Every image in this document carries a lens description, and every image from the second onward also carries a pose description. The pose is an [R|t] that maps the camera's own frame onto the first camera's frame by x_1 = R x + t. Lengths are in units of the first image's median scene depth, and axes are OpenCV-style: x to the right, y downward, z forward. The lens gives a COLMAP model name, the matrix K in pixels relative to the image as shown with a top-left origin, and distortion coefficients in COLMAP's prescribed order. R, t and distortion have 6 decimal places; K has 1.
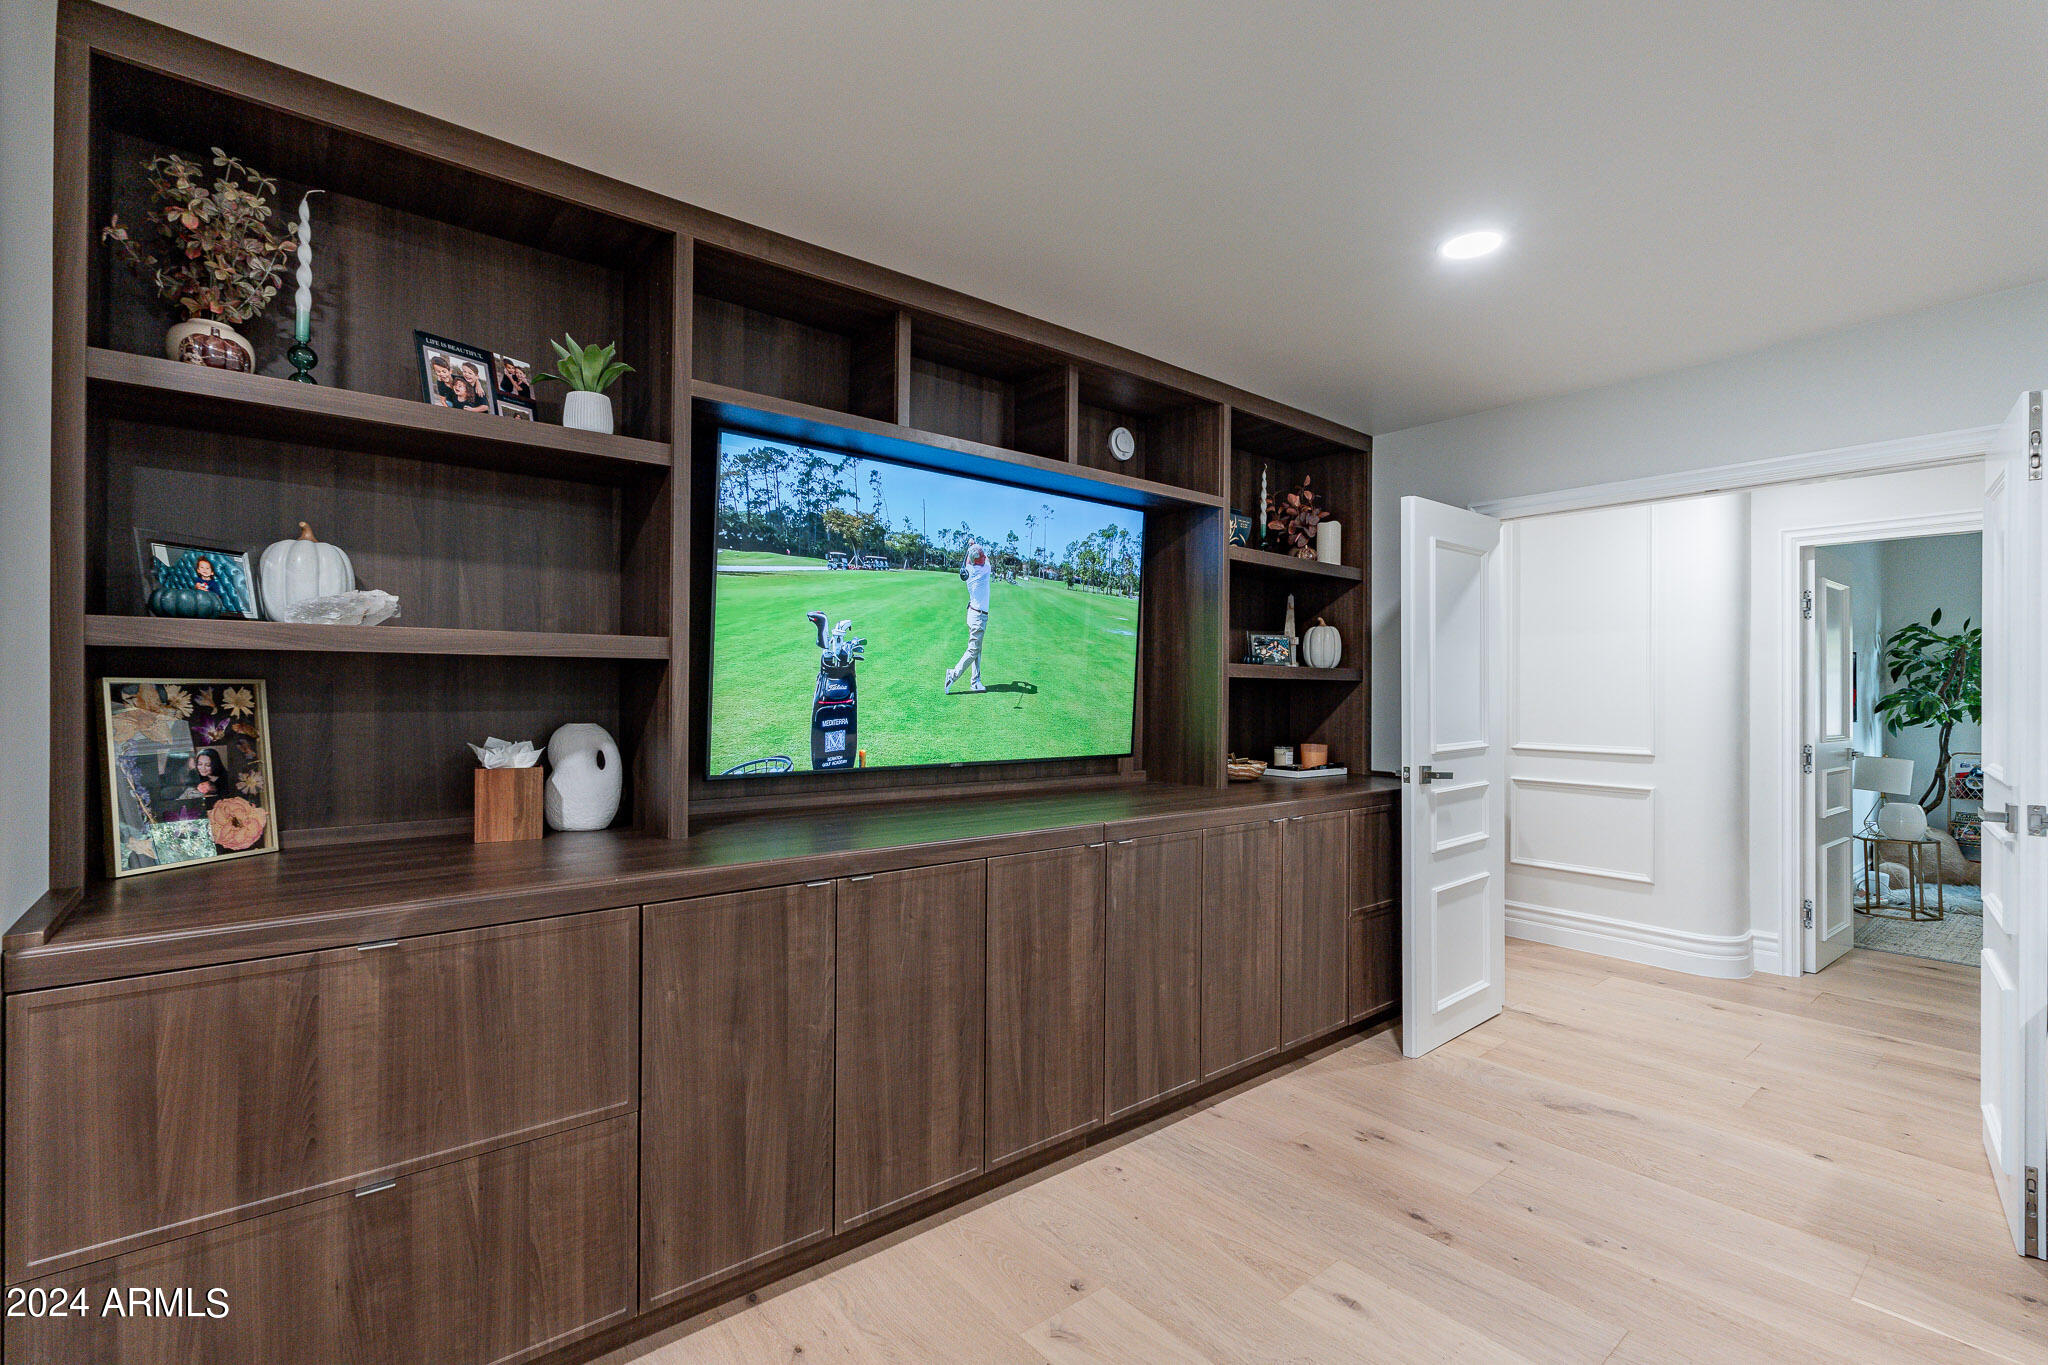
lens RADIAL K [[892.7, 0, 1033.2], [0, 892.7, 683.3], [0, 0, 1]] dist [-0.004278, -0.000035]
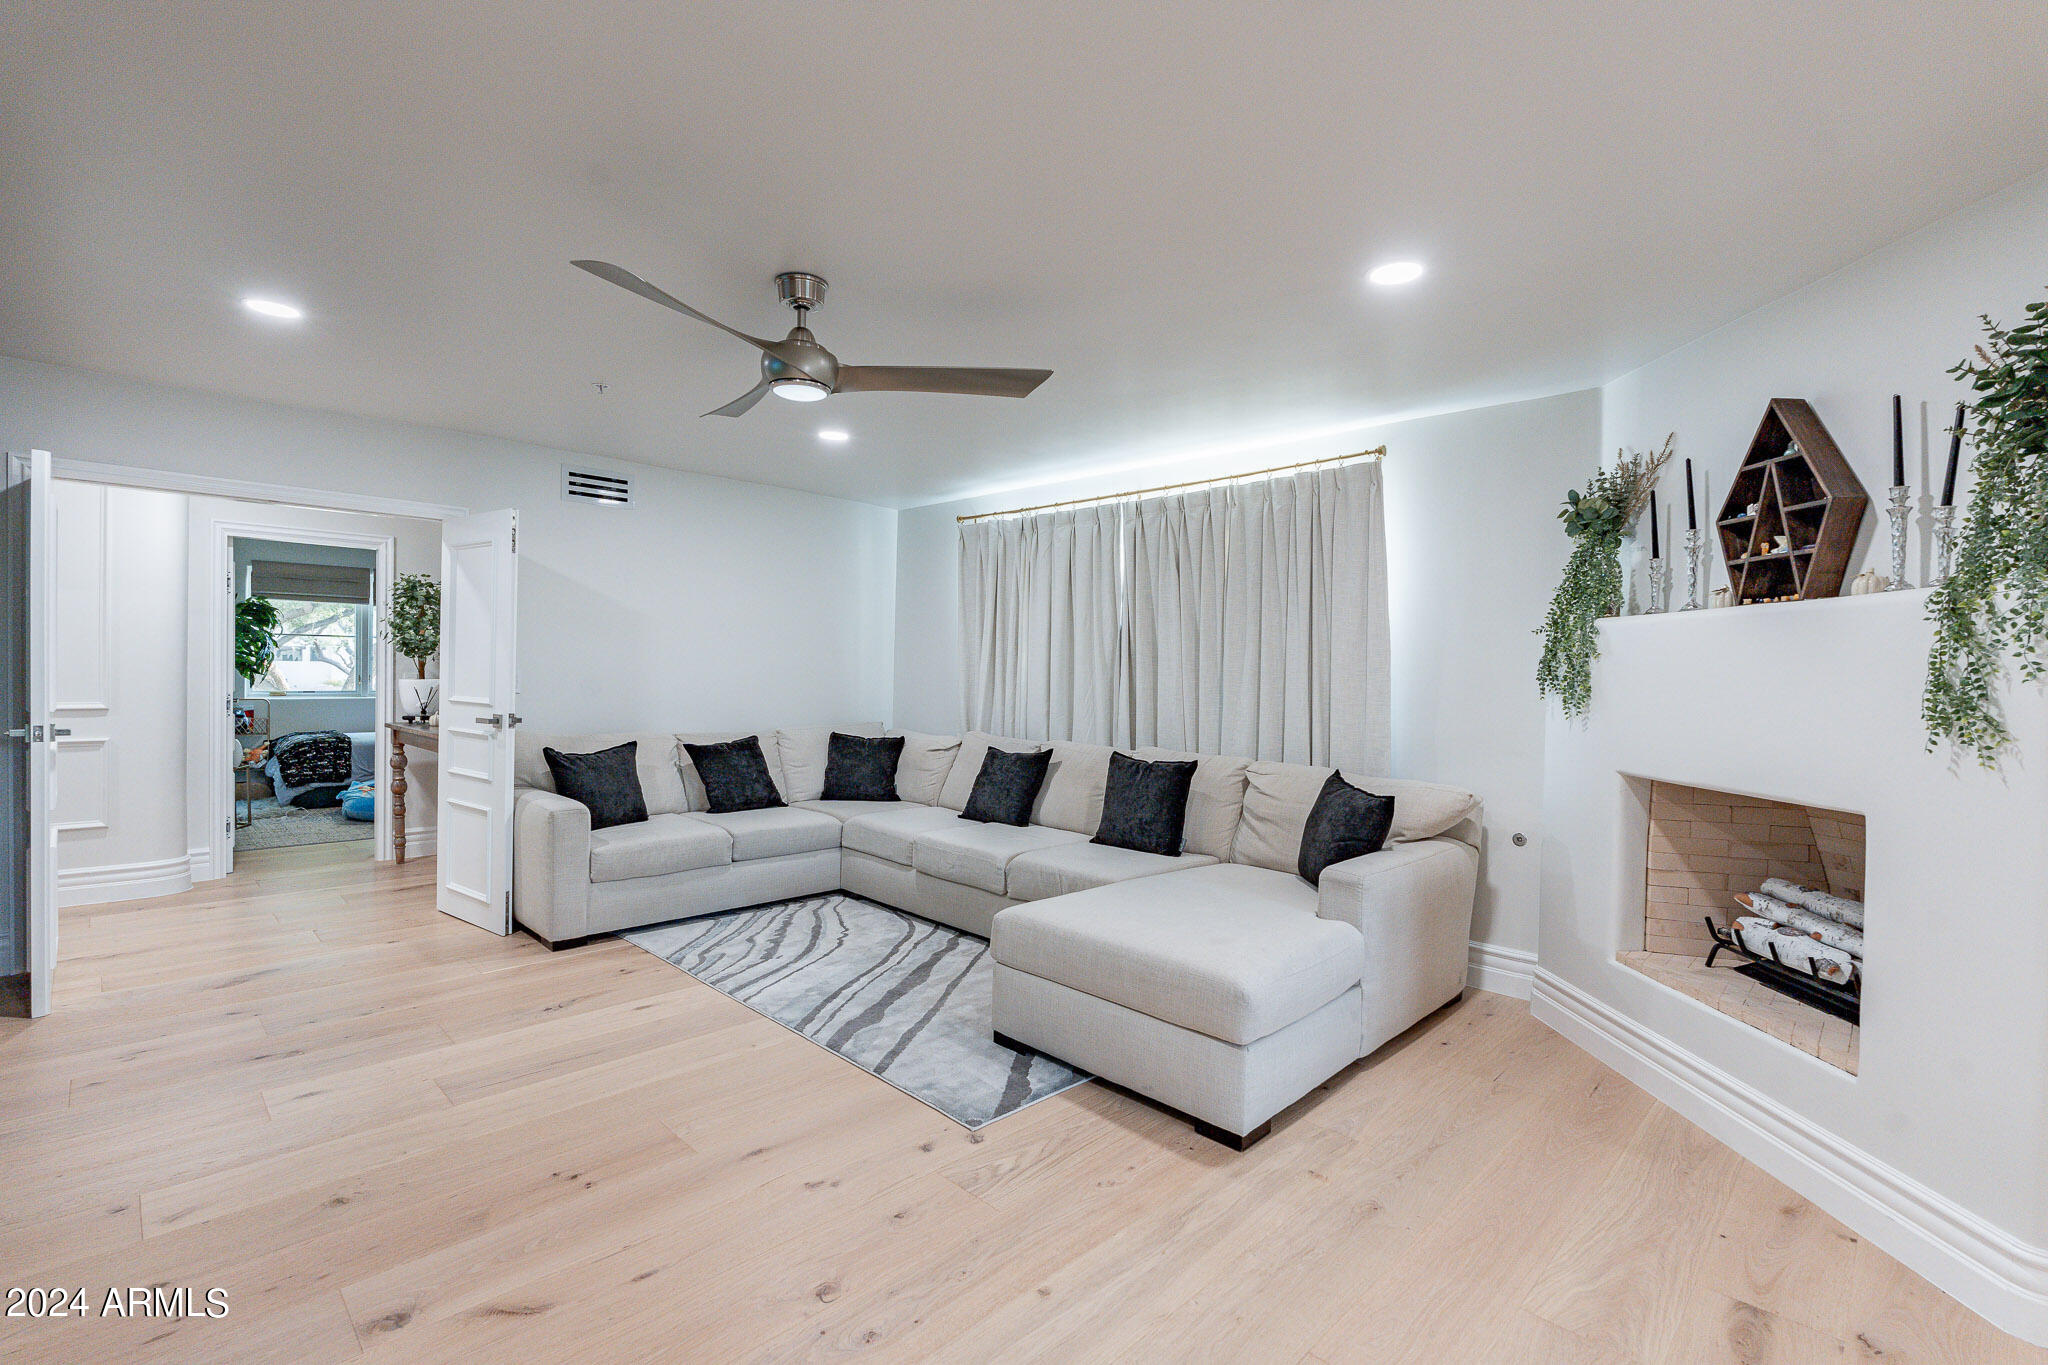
lens RADIAL K [[892.7, 0, 1036.3], [0, 892.7, 686.1], [0, 0, 1]] dist [-0.004278, -0.000035]
pose [[-0.132119, -0.019710, 0.991038, -0.433032], [-0.037850, 0.999173, 0.014826, -0.003409], [-0.990511, -0.035552, -0.132755, 0.027985]]
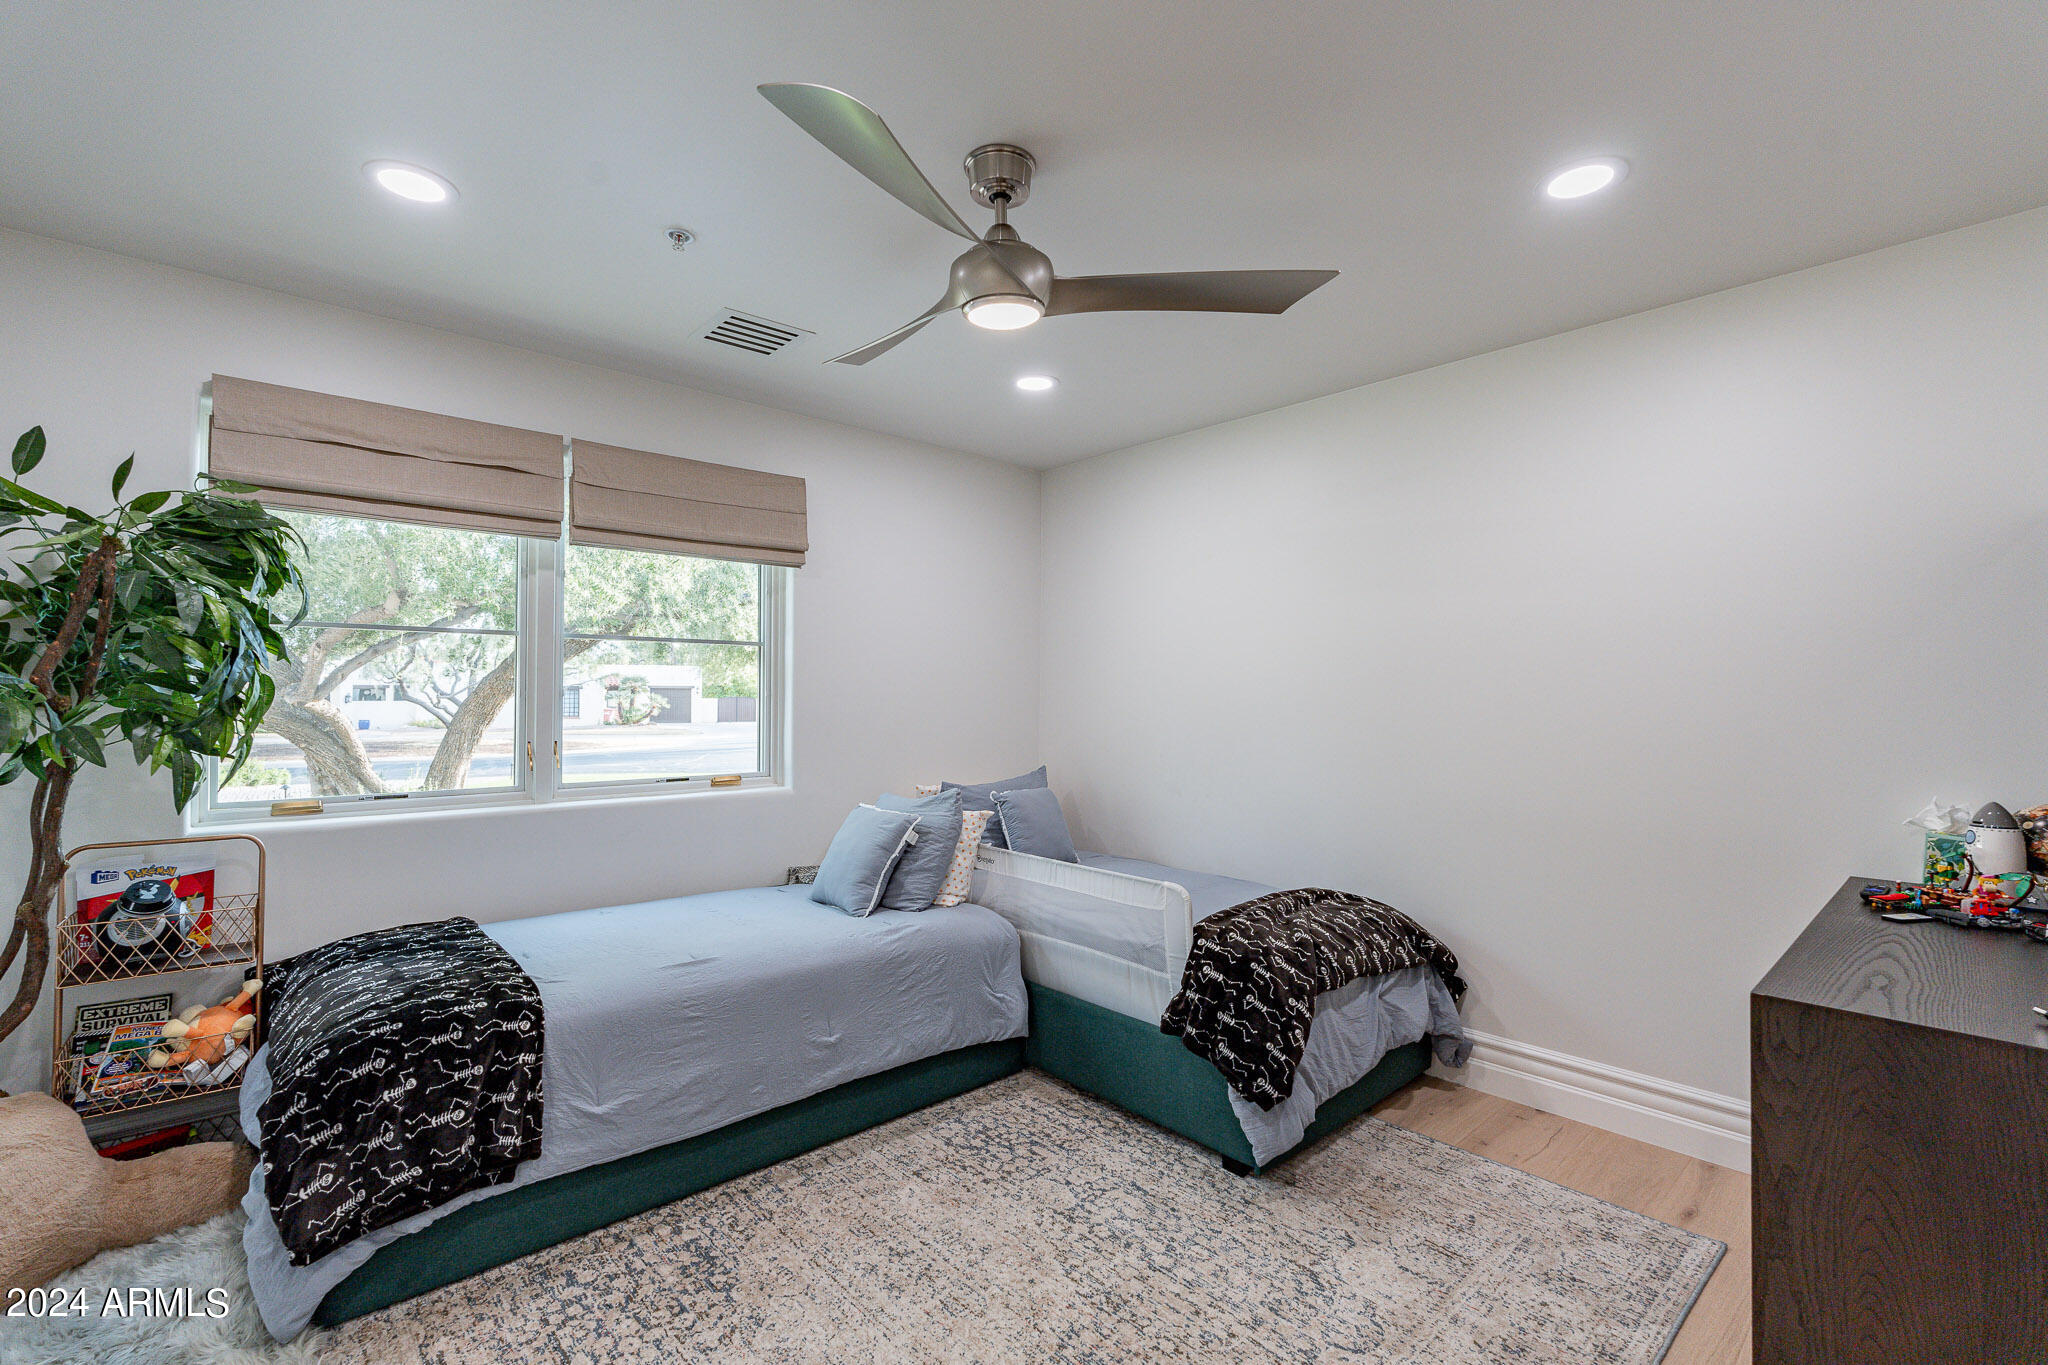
lens RADIAL K [[892.7, 0, 1018.7], [0, 892.7, 667.5], [0, 0, 1]] dist [-0.004278, -0.000035]
pose [[-0.058708, 0.009311, 0.998232, 0.804575], [-0.011432, 0.999885, -0.009998, 0.007578], [-0.998210, -0.011999, -0.058594, 0.787075]]
